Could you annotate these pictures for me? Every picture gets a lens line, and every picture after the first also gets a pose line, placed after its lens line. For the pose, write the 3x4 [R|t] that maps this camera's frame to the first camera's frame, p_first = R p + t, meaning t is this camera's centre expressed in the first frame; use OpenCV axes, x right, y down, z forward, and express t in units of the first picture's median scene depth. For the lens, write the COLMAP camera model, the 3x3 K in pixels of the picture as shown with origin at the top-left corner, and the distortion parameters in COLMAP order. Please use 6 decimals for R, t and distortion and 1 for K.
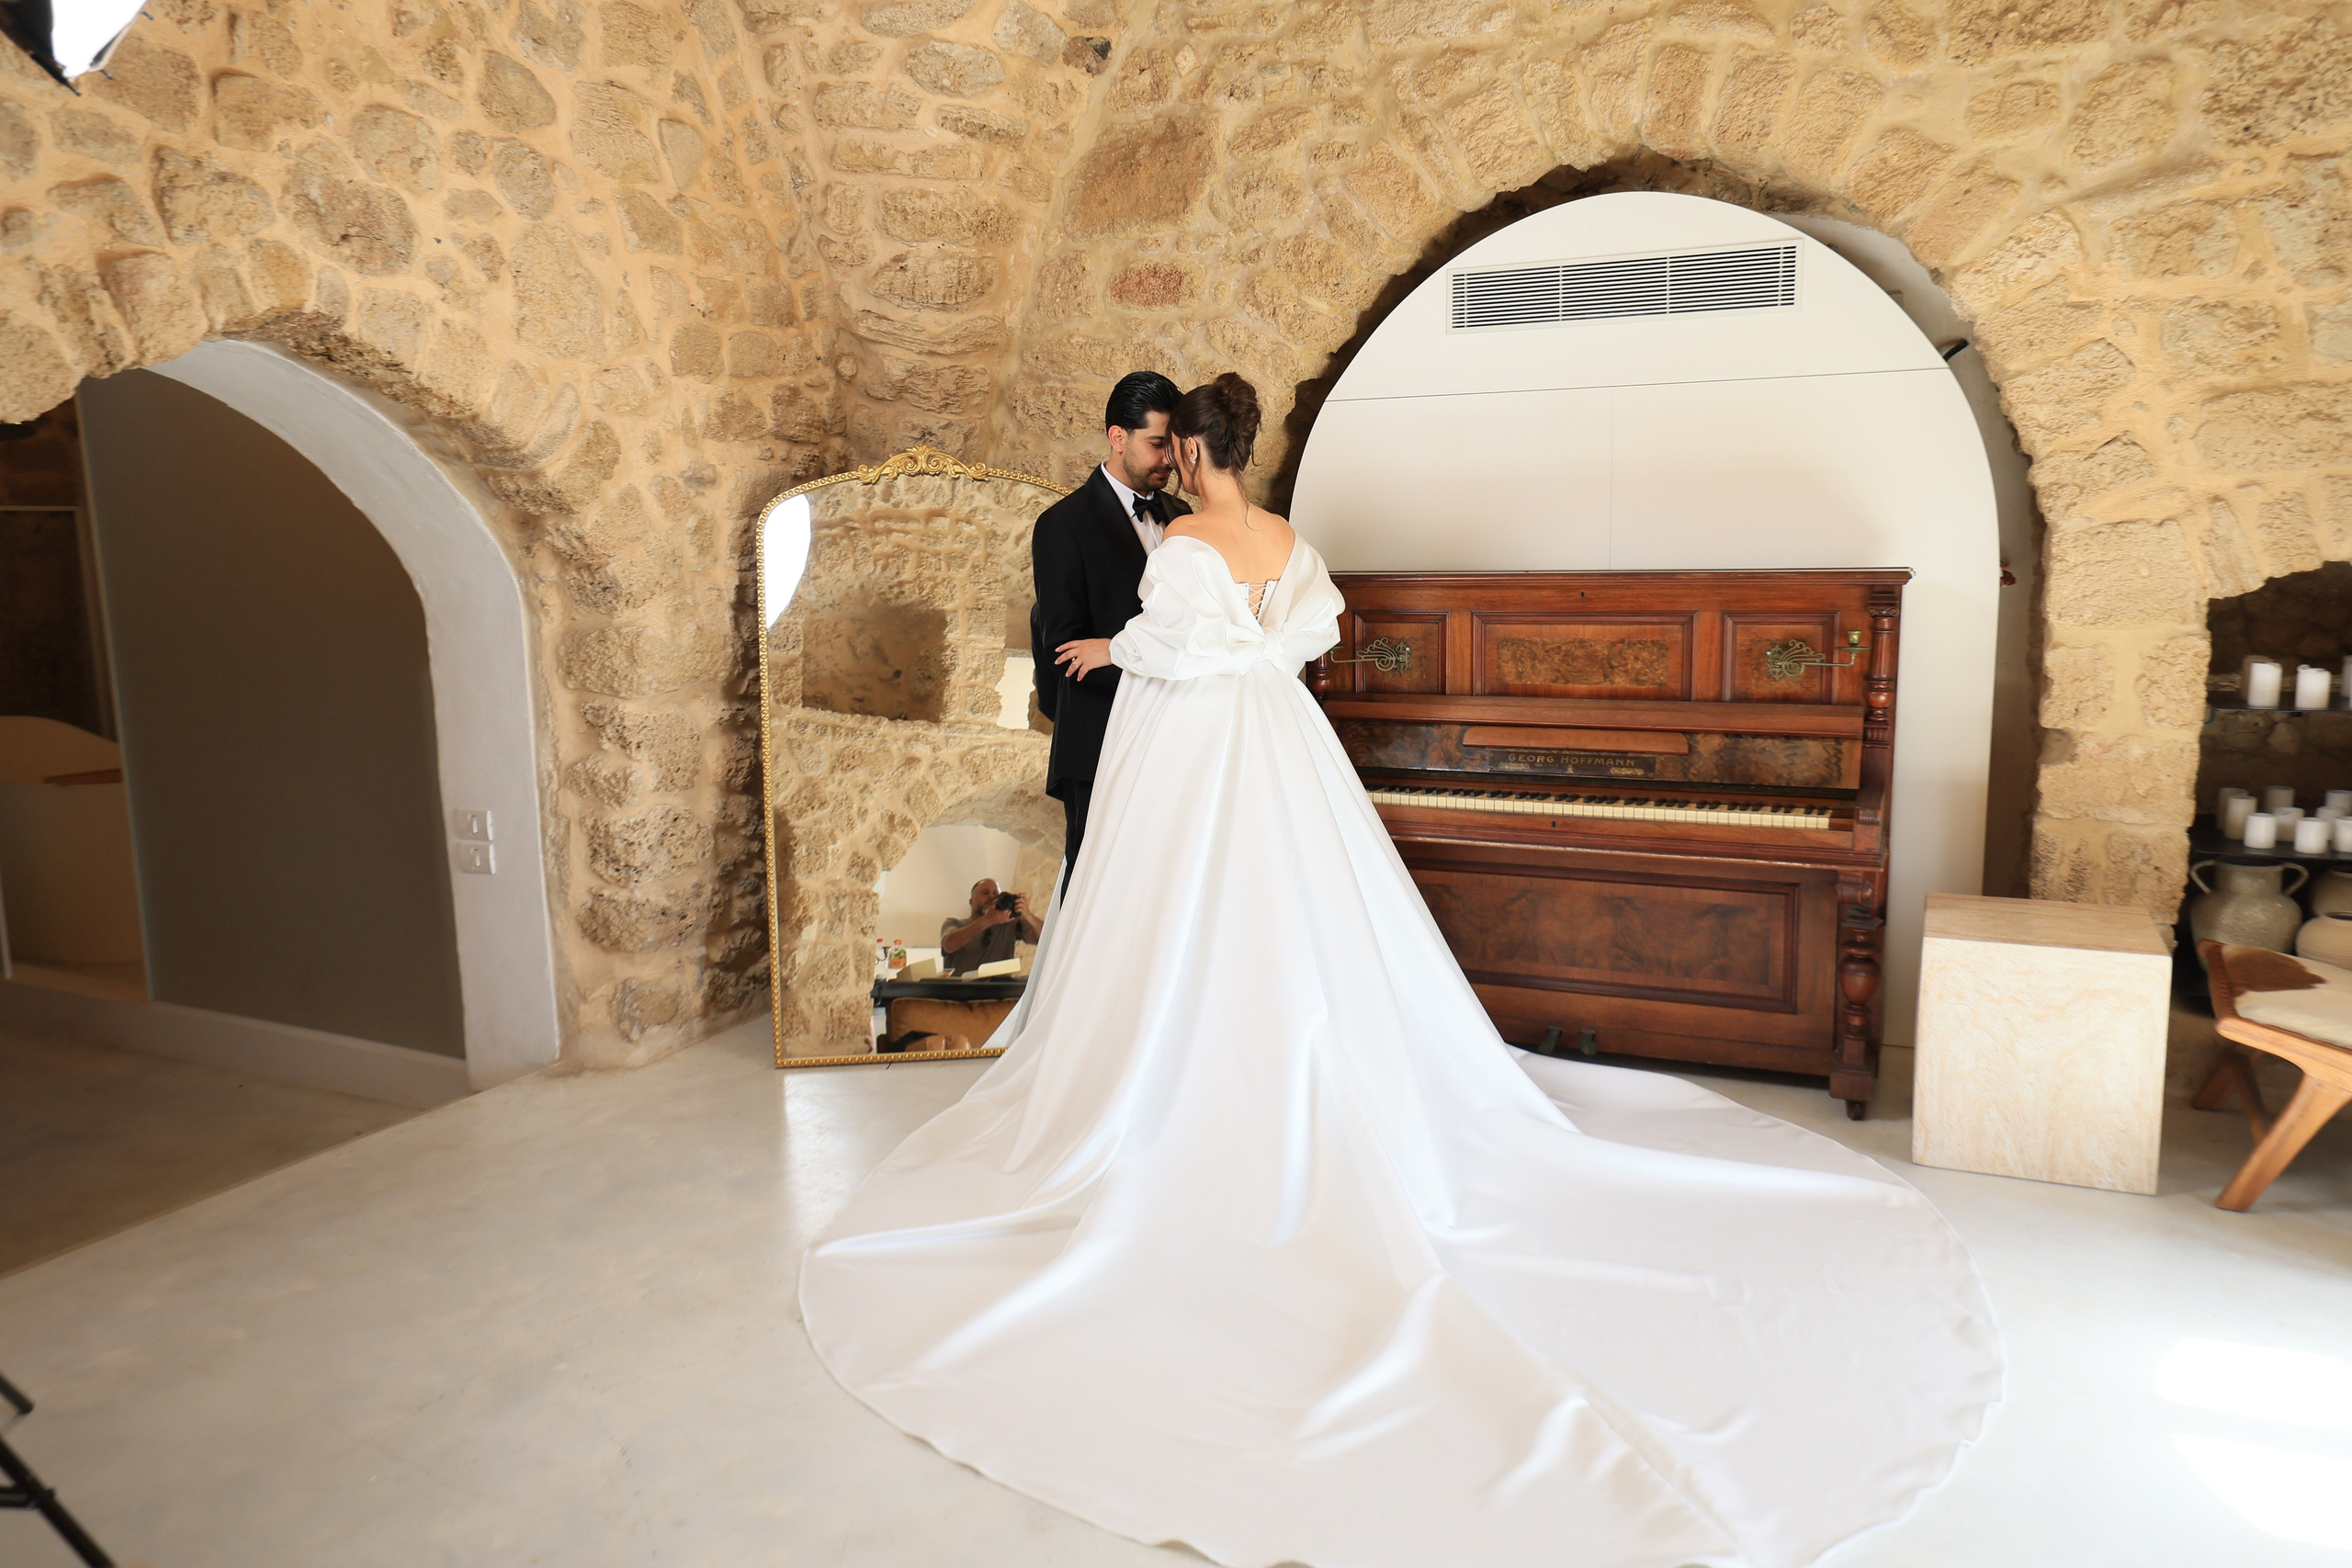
lens RADIAL K [[1697.6, 0, 1161.3], [0, 1697.6, 787.7], [0, 0, 1]] dist [-0.002491, 0.053528]
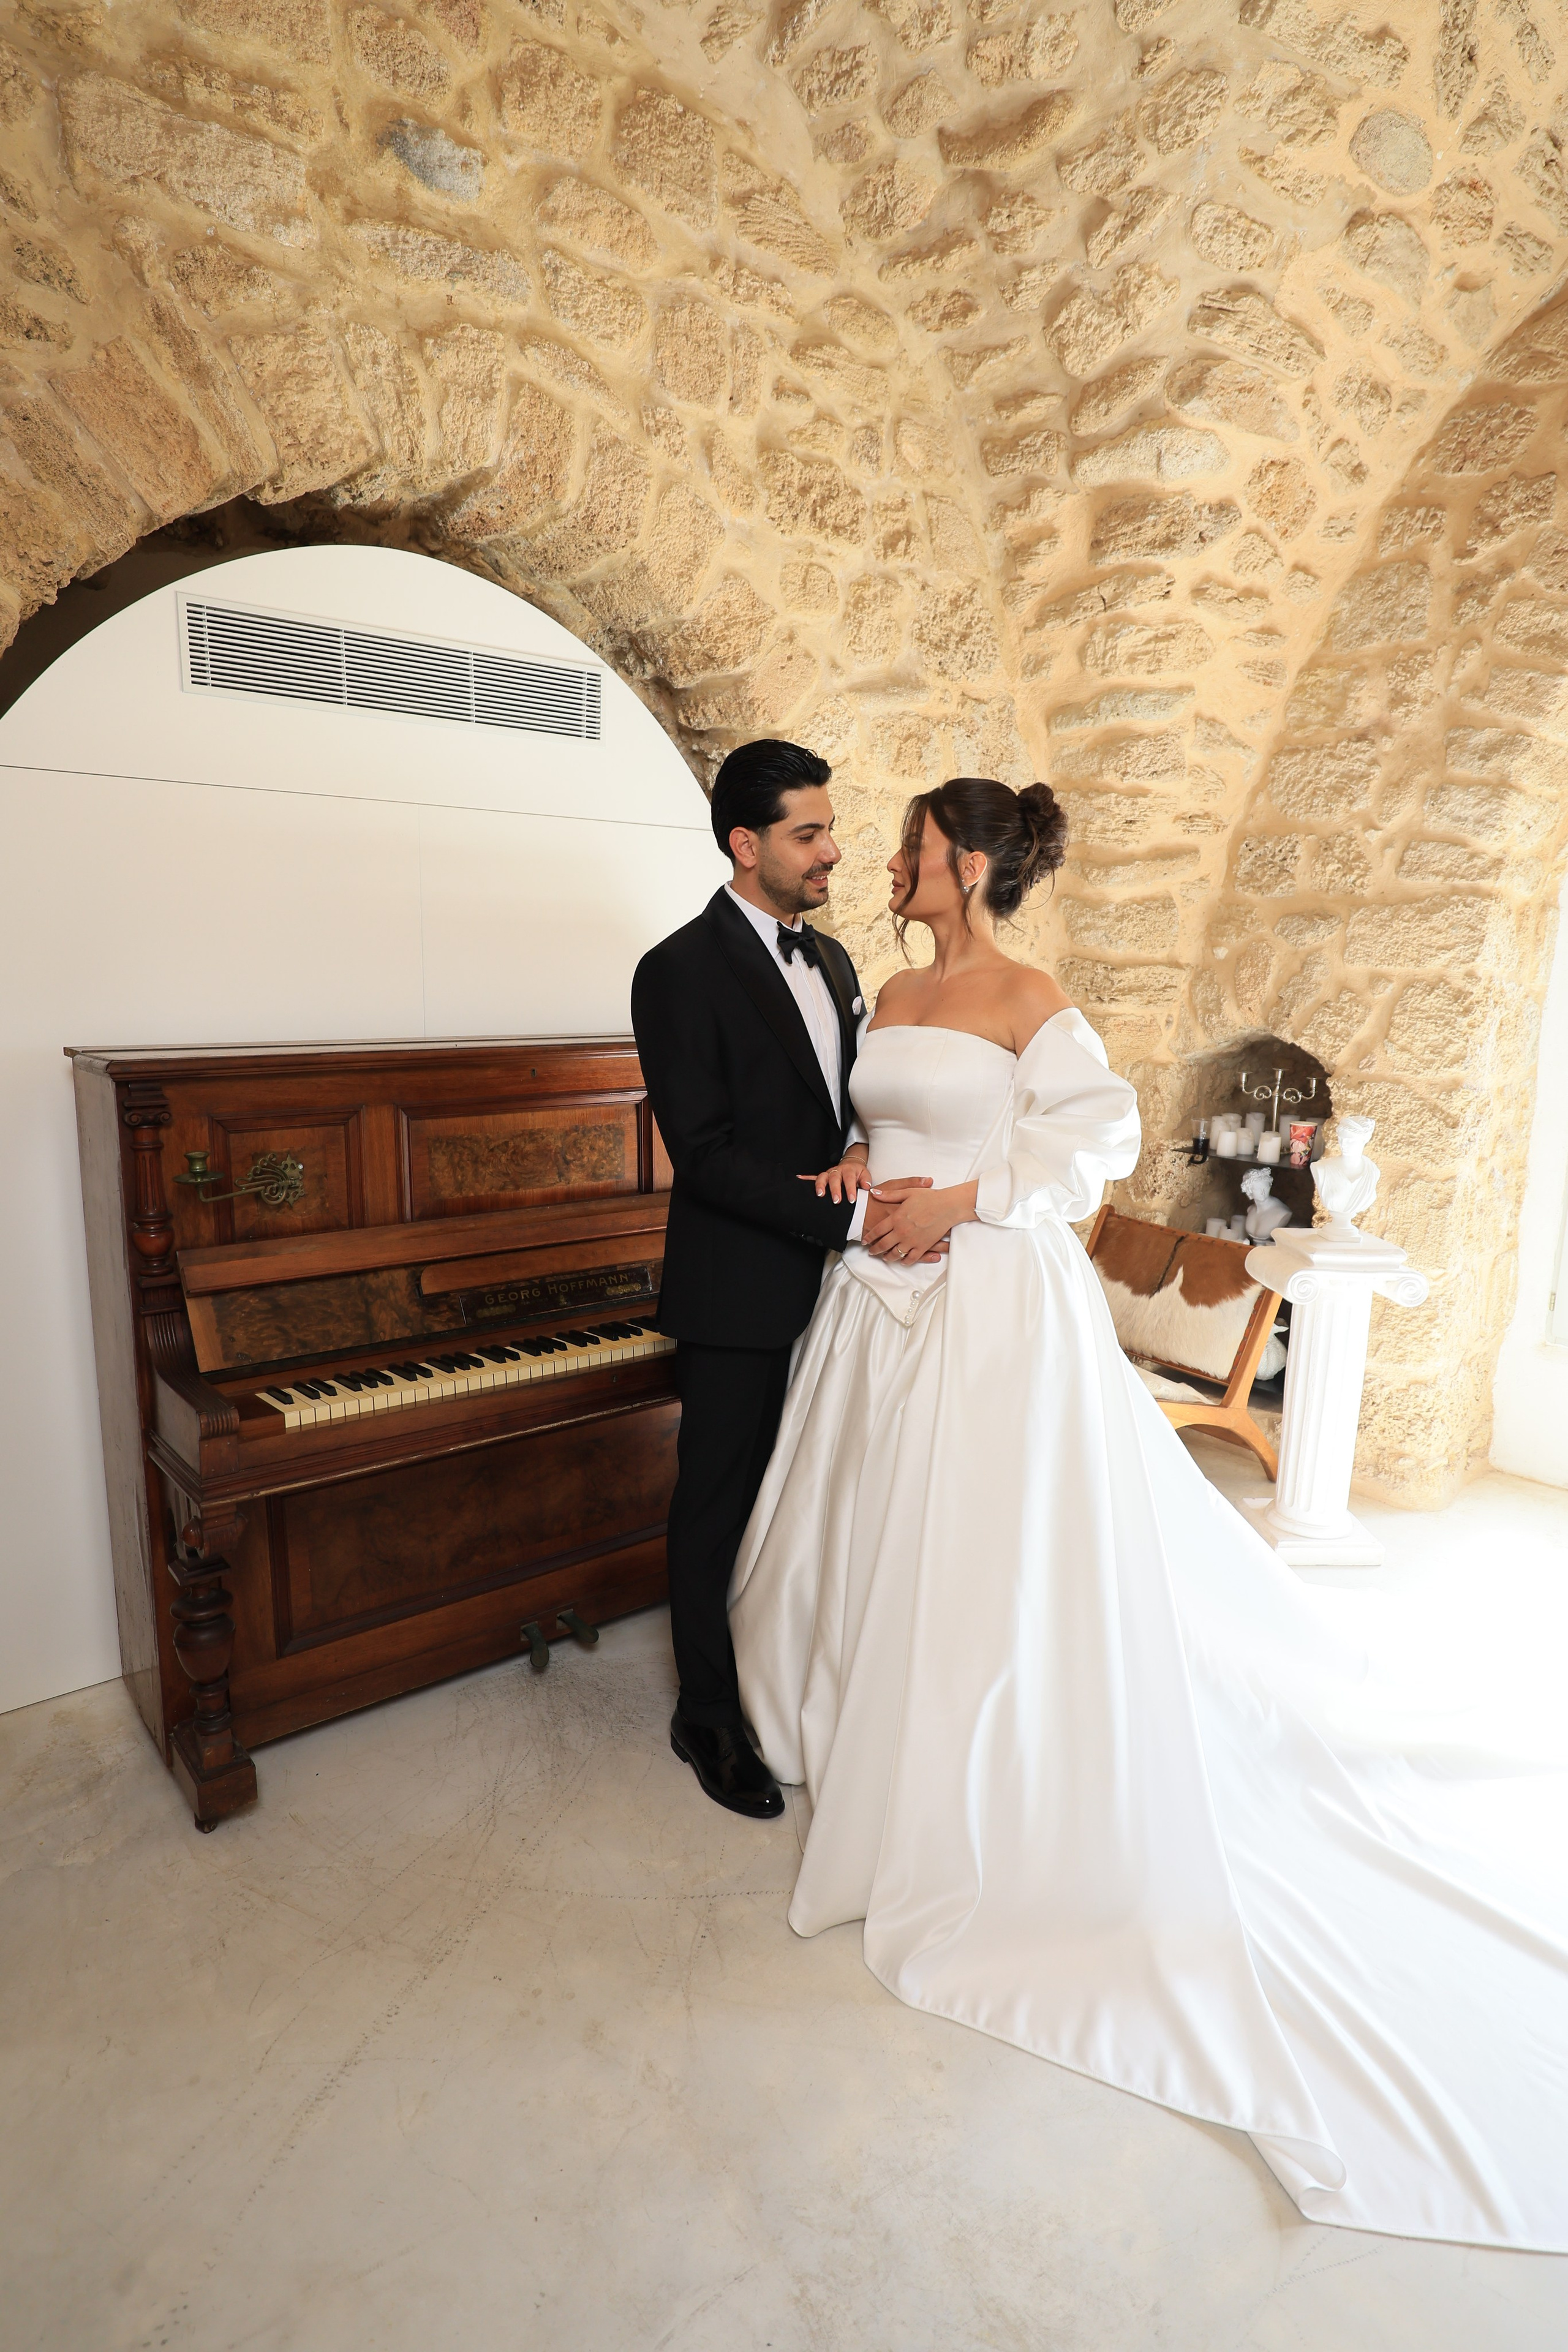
lens RADIAL K [[1278.2, 0, 776.7], [0, 1278.2, 1189.6], [0, 0, 1]] dist [-0.031102, 0.028867]
pose [[0.436479, -0.131052, 0.890119, -0.225691], [0.115573, 0.989305, 0.088983, -0.100911], [-0.892261, 0.064035, 0.446957, 0.651190]]
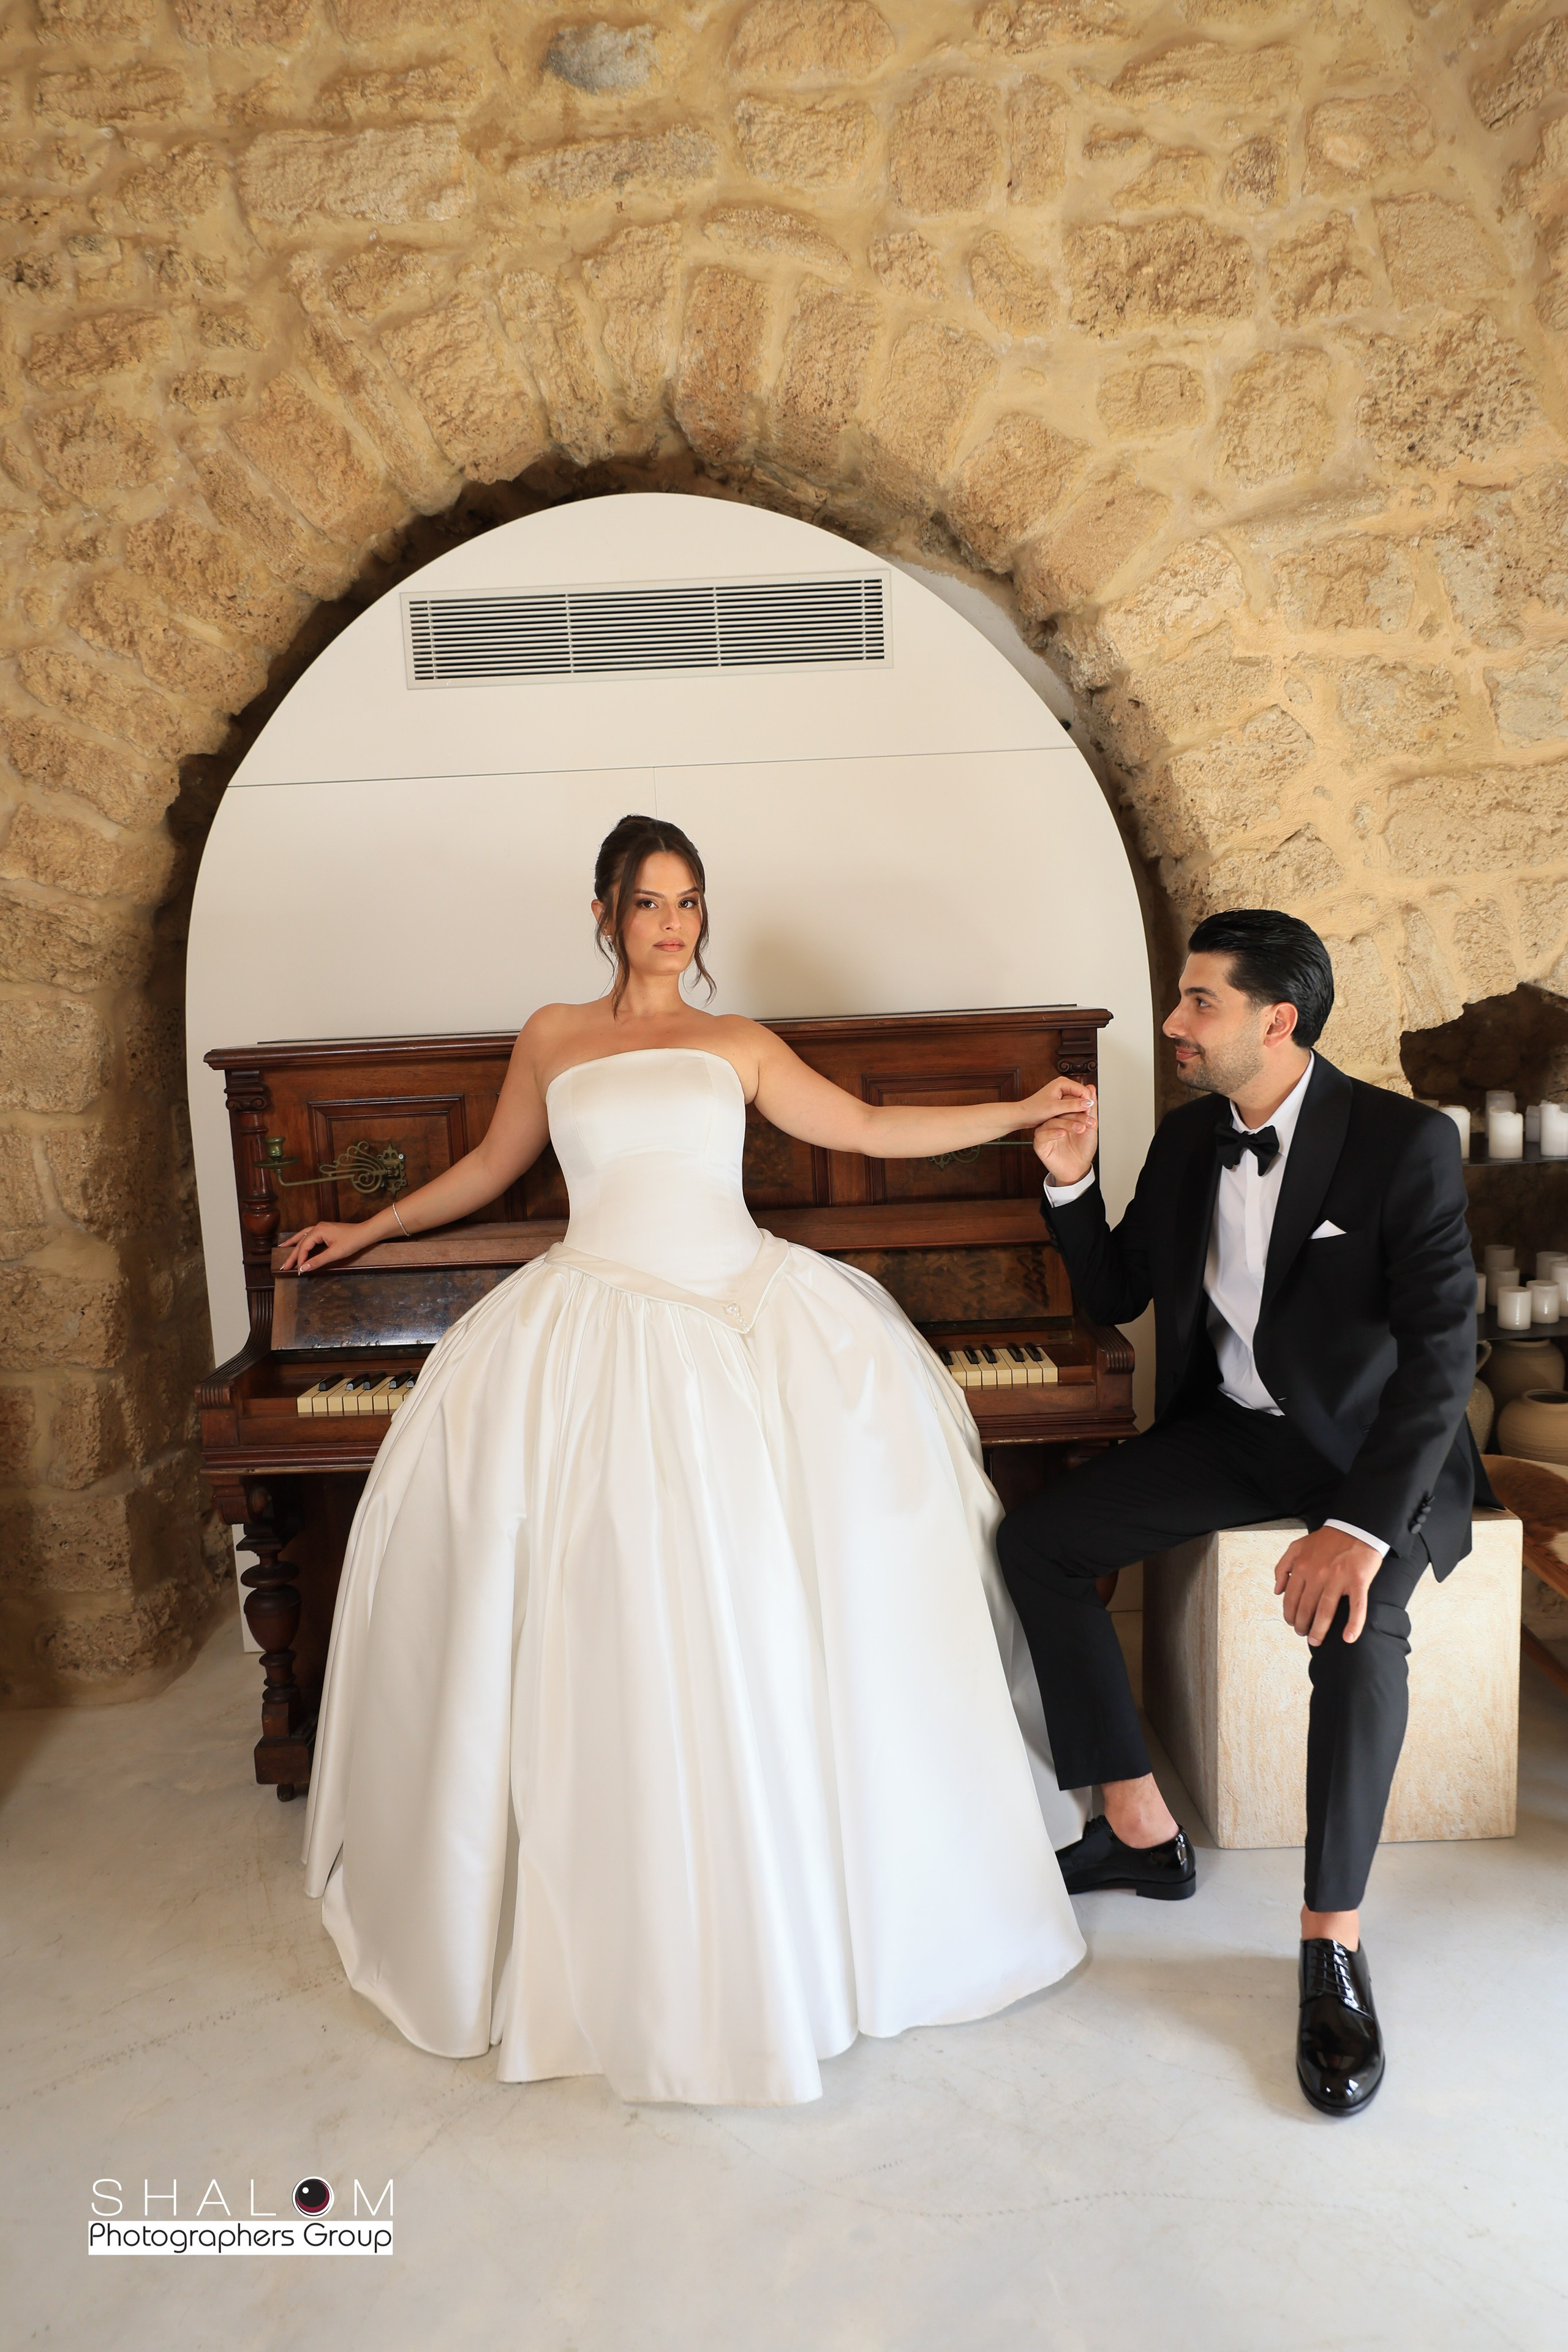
lens RADIAL K [[1549.9, 0, 777.7], [0, 1549.9, 1192.9], [0, 0, 1]] dist [-0.014389, 0.045503]
pose [[0.904756, -0.083435, 0.417679, 0.029173], [0.093063, 0.995657, -0.002698, -0.056204], [-0.415639, 0.041311, 0.908591, 0.428728]]
